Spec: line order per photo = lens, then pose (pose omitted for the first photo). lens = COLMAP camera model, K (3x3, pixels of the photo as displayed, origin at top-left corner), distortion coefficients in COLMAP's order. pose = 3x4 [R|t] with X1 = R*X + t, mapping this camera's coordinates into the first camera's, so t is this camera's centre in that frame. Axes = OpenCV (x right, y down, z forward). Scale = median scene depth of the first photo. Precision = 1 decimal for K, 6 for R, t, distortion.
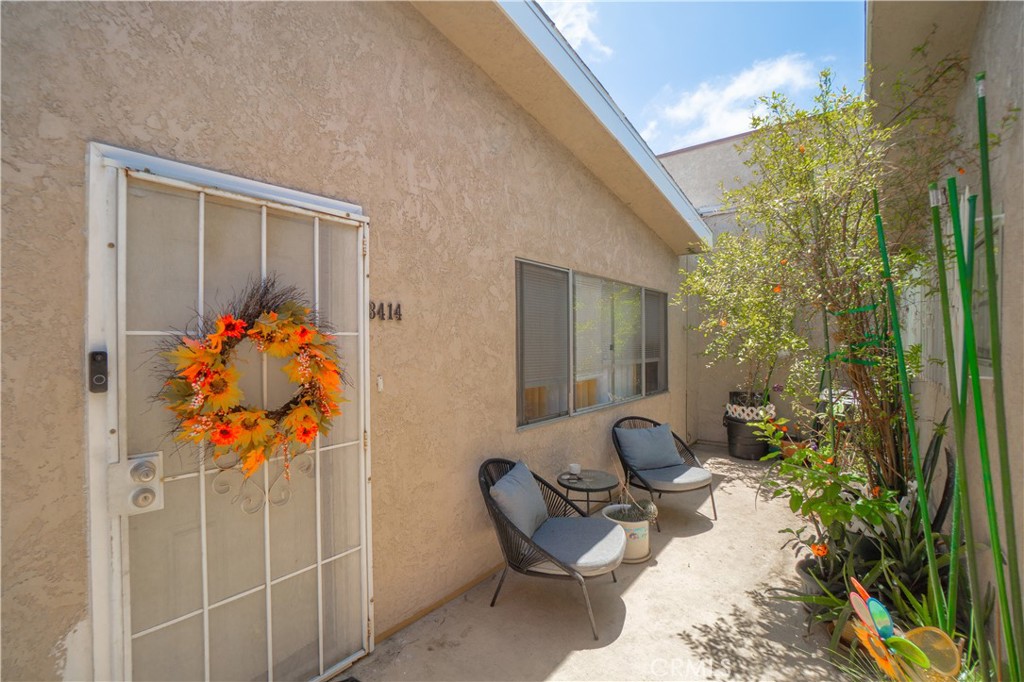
lens RADIAL K [[451.4, 0, 511.6], [0, 451.4, 337.7], [0, 0, 1]] dist [-0.000862, -0.000042]
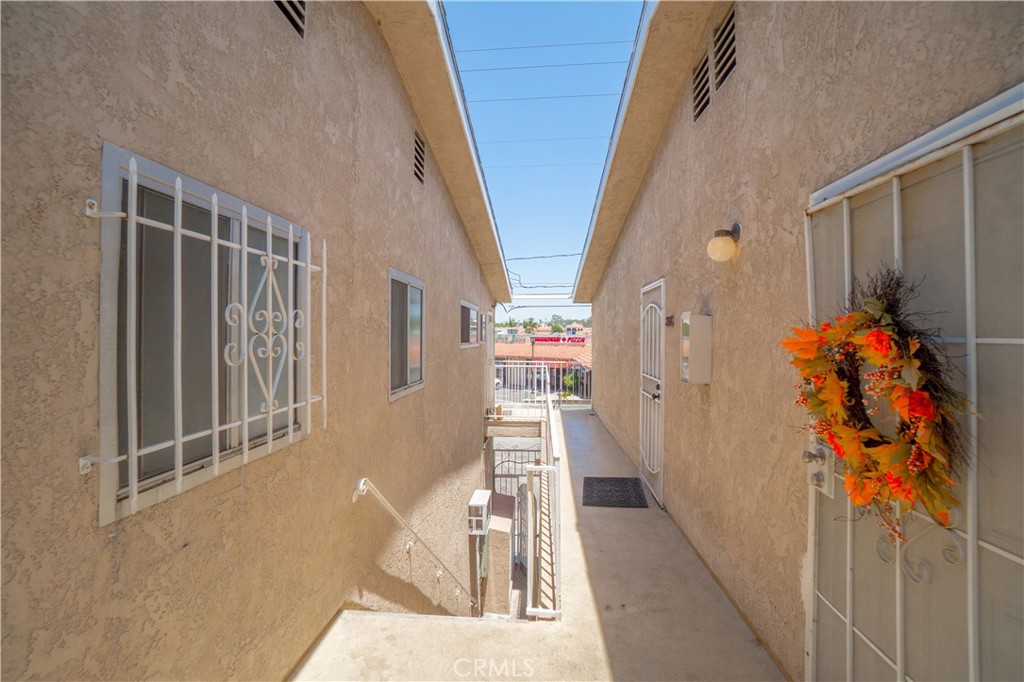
lens RADIAL K [[451.4, 0, 509.7], [0, 451.4, 338.0], [0, 0, 1]] dist [-0.000862, -0.000042]
pose [[-0.826125, 0.002031, -0.563483, 0.450050], [-0.010929, 0.999748, 0.019627, -0.025292], [0.563380, 0.022372, -0.825895, 1.318384]]
